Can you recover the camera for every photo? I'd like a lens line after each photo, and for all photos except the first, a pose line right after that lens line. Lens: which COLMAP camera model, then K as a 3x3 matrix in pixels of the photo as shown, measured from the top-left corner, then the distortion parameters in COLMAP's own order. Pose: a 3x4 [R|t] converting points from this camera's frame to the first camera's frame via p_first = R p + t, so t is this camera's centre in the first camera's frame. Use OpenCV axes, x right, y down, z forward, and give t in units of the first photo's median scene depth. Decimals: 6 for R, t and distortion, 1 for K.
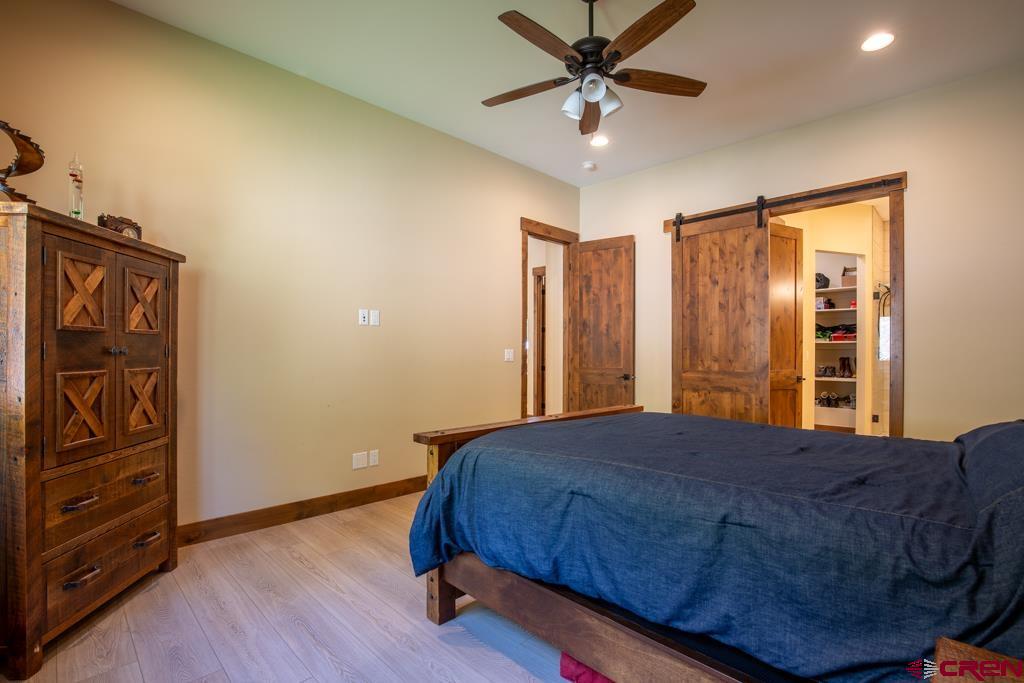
lens RADIAL K [[477.6, 0, 487.4], [0, 477.6, 356.0], [0, 0, 1]] dist [-0.000775, 0.011401]
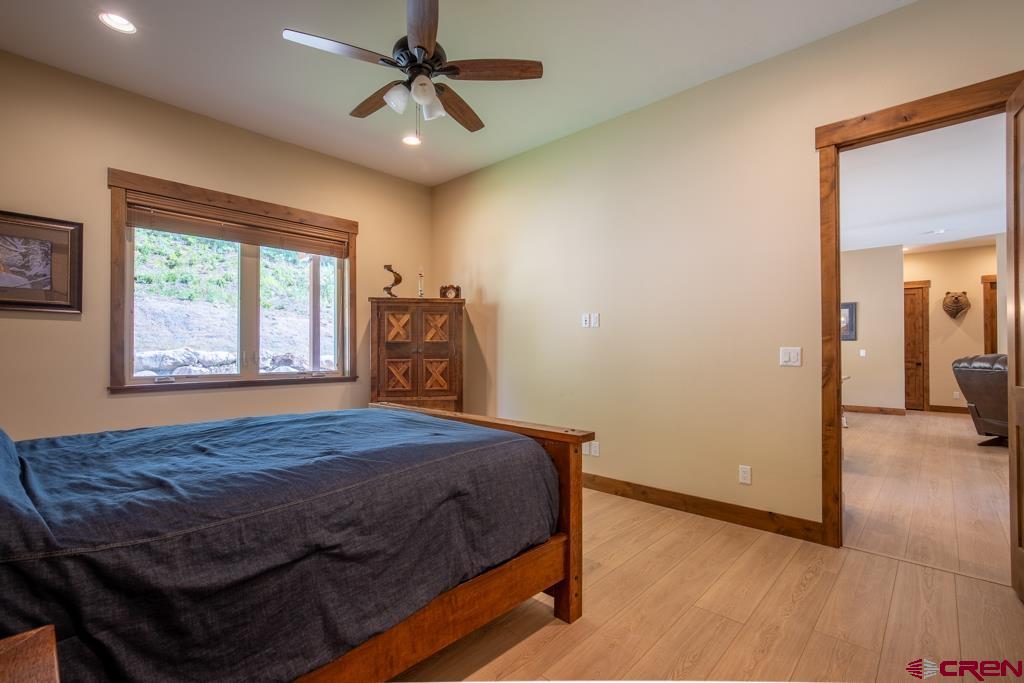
lens RADIAL K [[477.6, 0, 487.4], [0, 477.6, 356.0], [0, 0, 1]] dist [-0.000775, 0.011401]
pose [[0.055785, 0.007536, -0.998414, 1.418661], [-0.008698, 0.999937, 0.007061, -0.005658], [0.998405, 0.008290, 0.055847, 1.188831]]
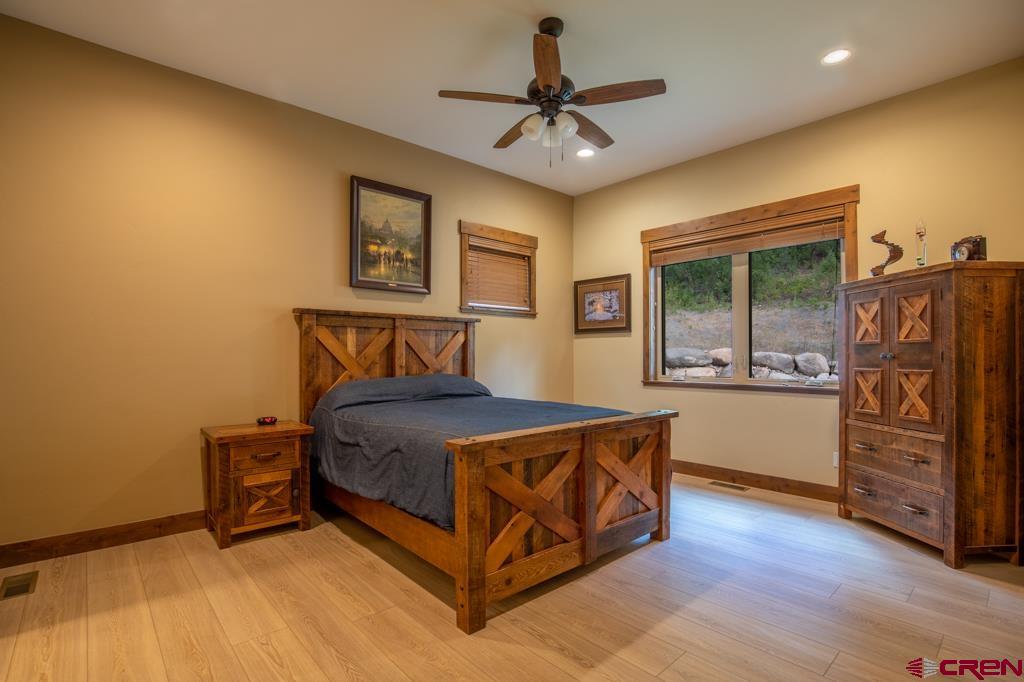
lens RADIAL K [[487.6, 0, 533.7], [0, 487.6, 357.6], [0, 0, 1]] dist [0.013259, 0.000207]
pose [[-0.999751, -0.004793, -0.021786, 0.315521], [-0.005060, 0.999913, 0.012219, -0.018716], [0.021726, 0.012327, -0.999688, 2.422715]]
